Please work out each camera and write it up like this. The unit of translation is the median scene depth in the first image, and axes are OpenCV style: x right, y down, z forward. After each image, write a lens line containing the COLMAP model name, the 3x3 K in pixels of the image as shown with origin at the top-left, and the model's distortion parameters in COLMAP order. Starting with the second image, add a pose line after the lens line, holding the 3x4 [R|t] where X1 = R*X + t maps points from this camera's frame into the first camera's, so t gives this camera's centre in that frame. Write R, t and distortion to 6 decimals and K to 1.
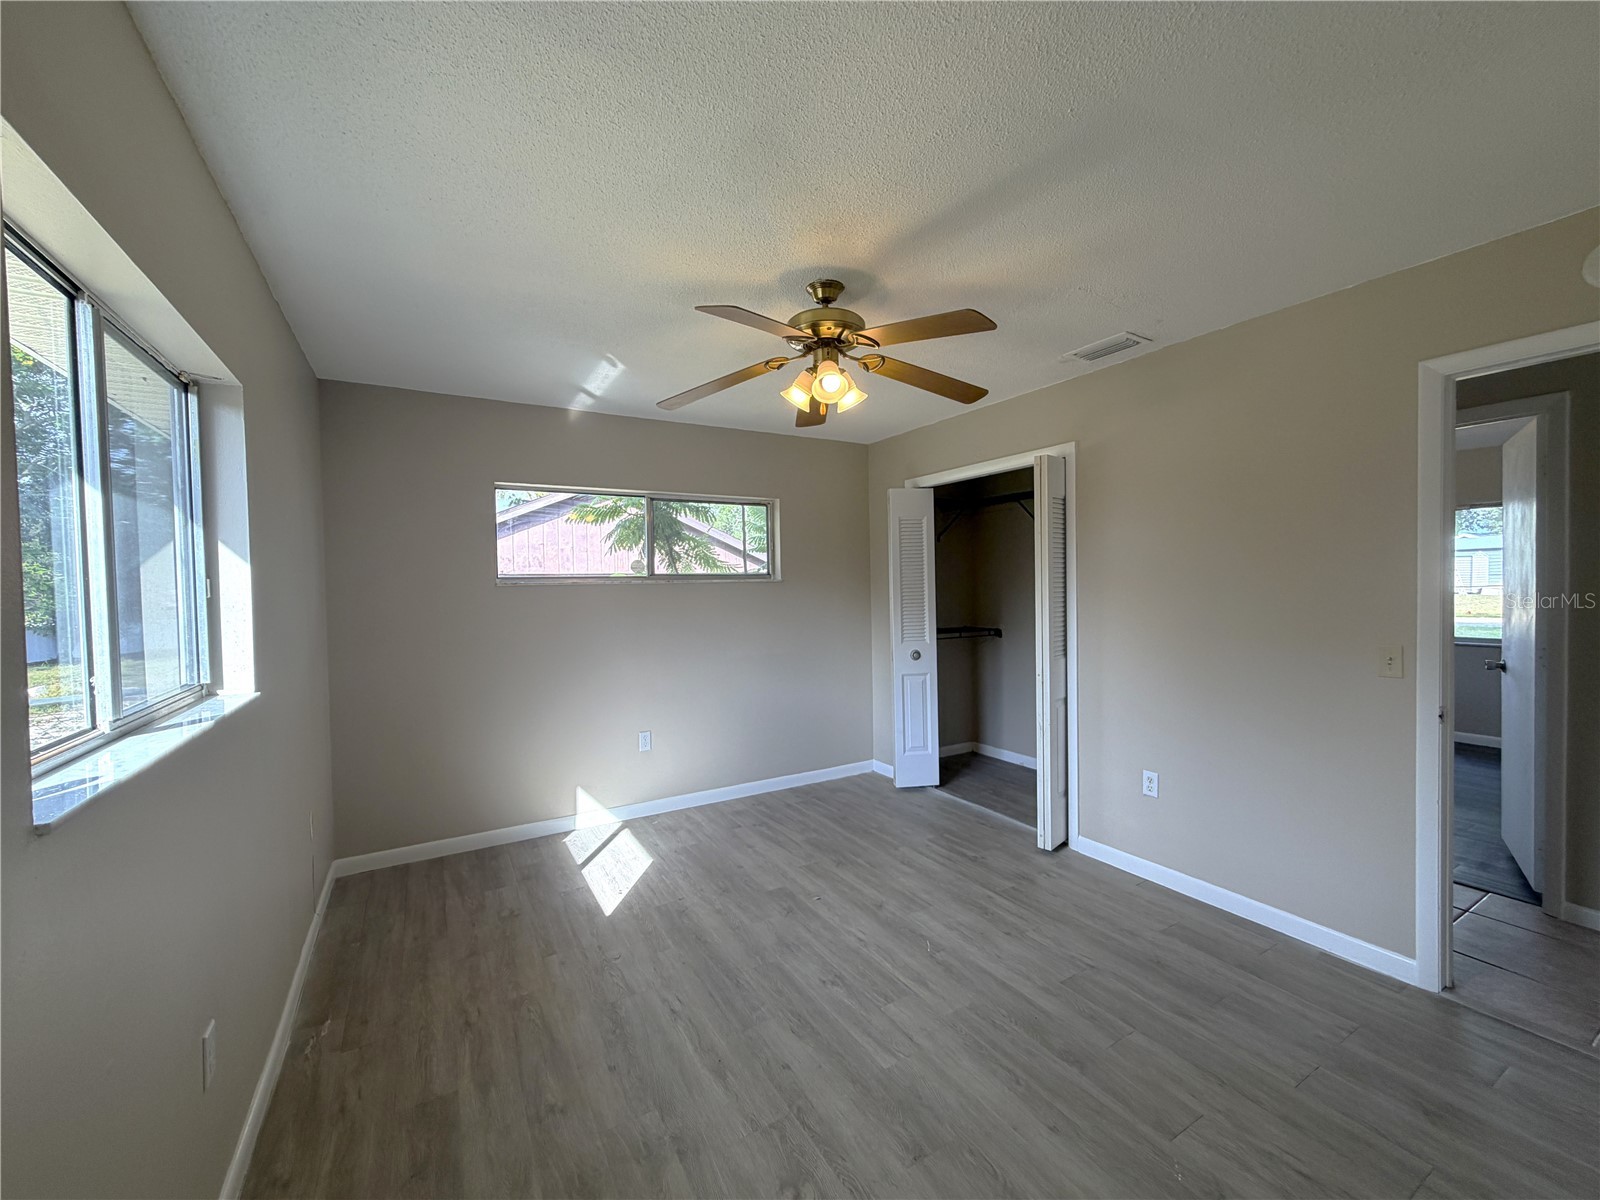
lens RADIAL K [[637.2, 0, 796.7], [0, 637.2, 599.1], [0, 0, 1]] dist [0.003127, -0.000152]
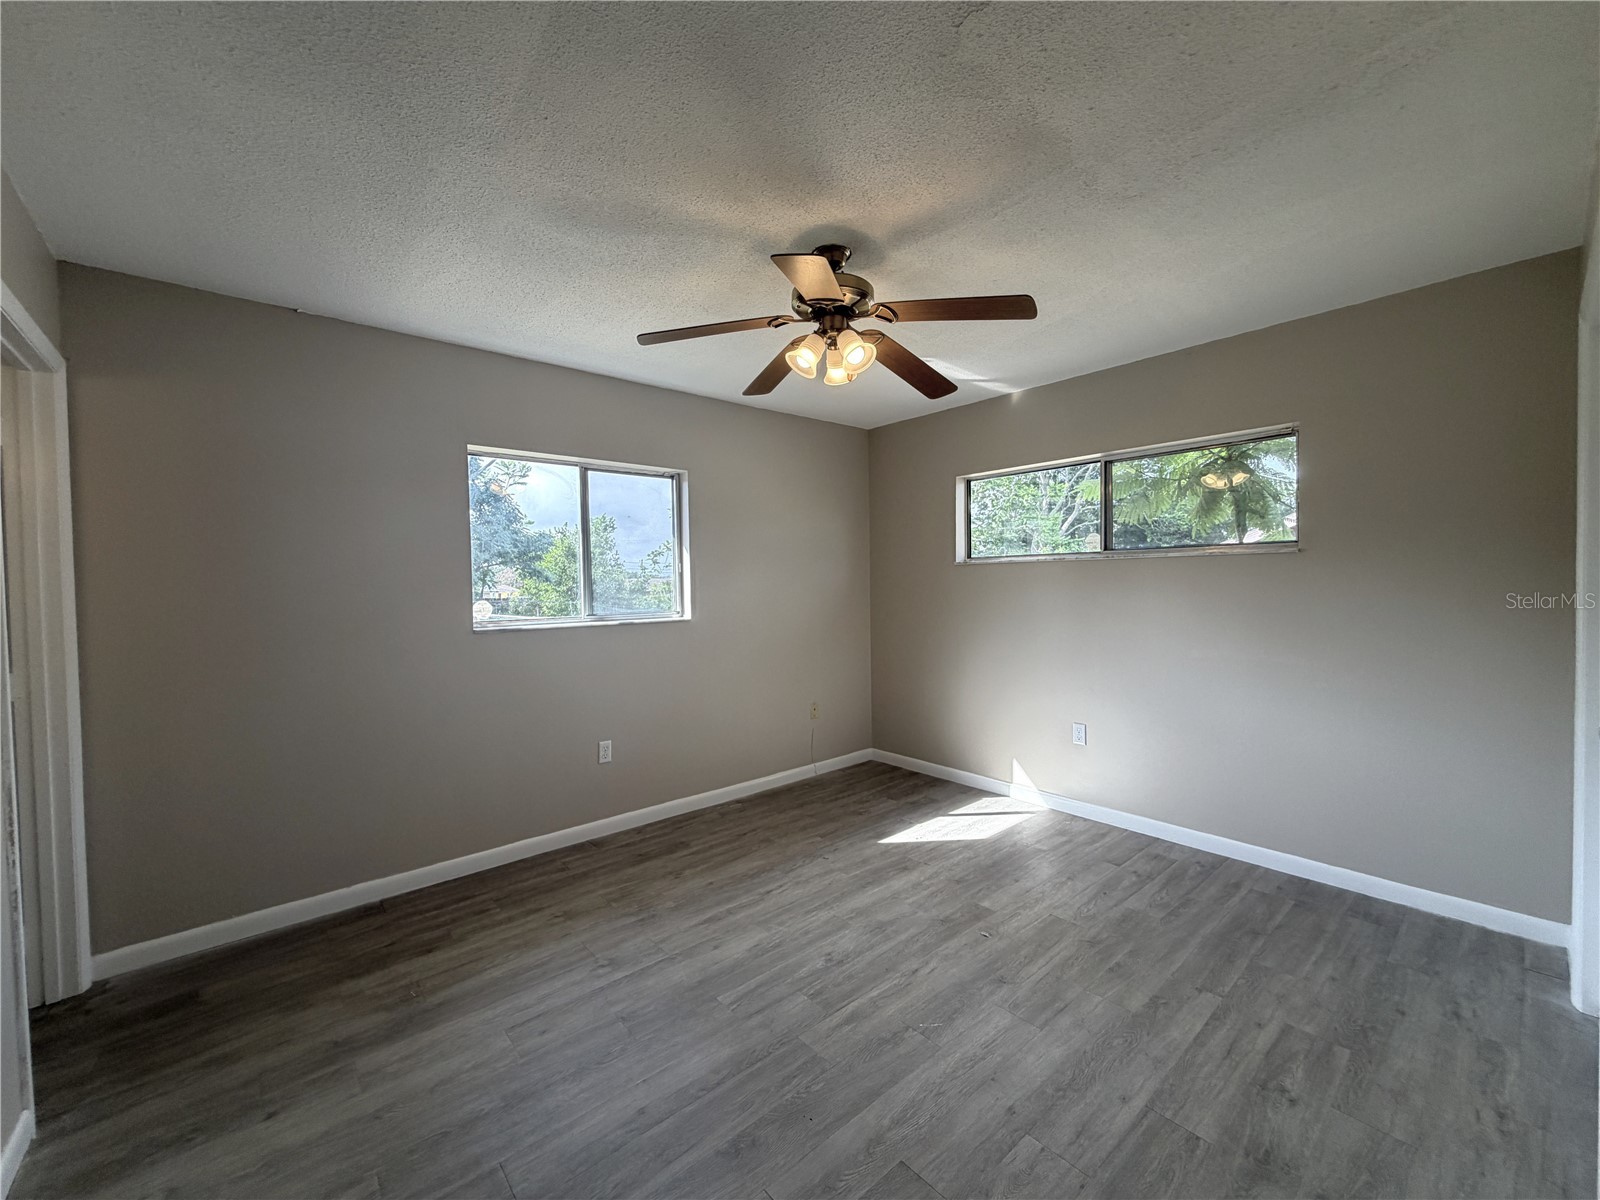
lens RADIAL K [[637.2, 0, 795.7], [0, 637.2, 602.3], [0, 0, 1]] dist [0.003127, -0.000152]
pose [[0.177725, 0.040610, -0.983242, 0.718923], [-0.008048, 0.999175, 0.039813, 0.003765], [0.984047, 0.000838, 0.177905, 0.552411]]
